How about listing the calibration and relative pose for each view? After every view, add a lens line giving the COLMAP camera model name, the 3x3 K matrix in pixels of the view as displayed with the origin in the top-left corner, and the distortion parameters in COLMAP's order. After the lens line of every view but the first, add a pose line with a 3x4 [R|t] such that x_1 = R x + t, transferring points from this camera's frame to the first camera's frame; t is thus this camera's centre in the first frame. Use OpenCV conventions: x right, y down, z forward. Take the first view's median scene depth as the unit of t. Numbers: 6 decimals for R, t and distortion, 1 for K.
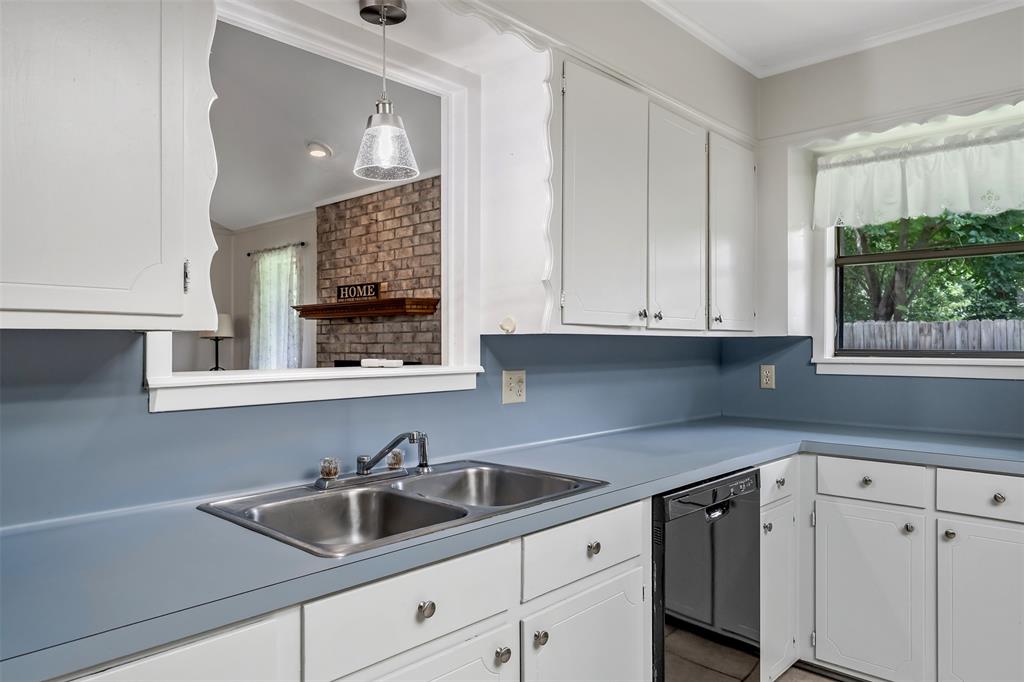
lens RADIAL K [[694.1, 0, 512.0], [0, 694.1, 341.0], [0, 0, 1]] dist [-0.006602, -0.002611]
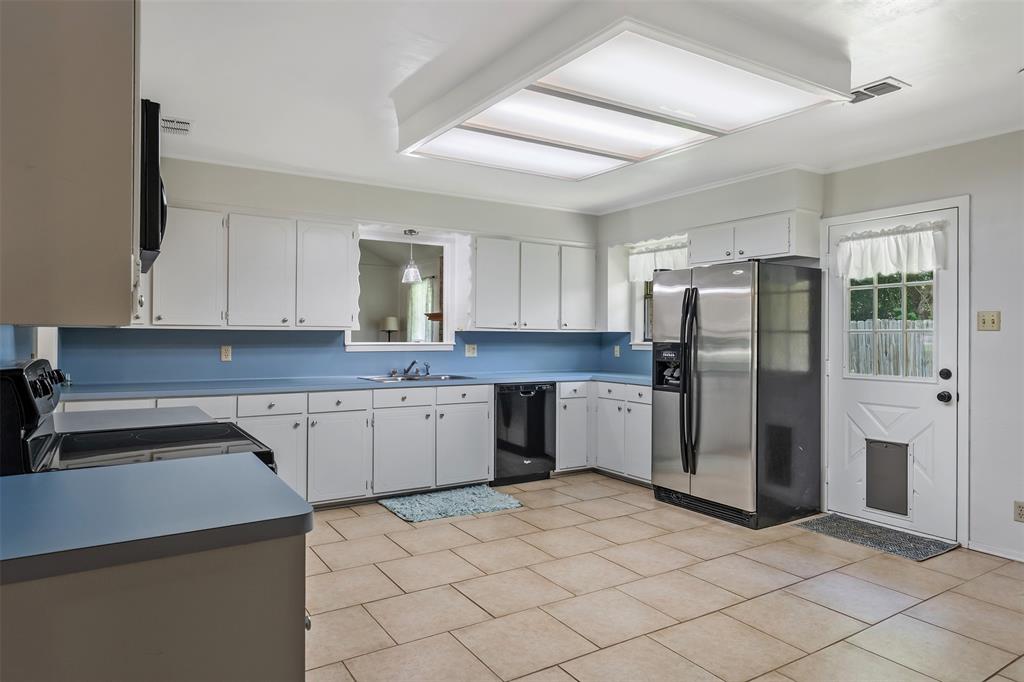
lens RADIAL K [[645.0, 0, 512.0], [0, 645.0, 341.0], [0, 0, 1]] dist [0.002682, -0.000198]
pose [[0.968572, 0.008881, -0.248576, 0.761033], [-0.006002, 0.999906, 0.012339, -0.002506], [0.248662, -0.010459, 0.968534, -1.348659]]
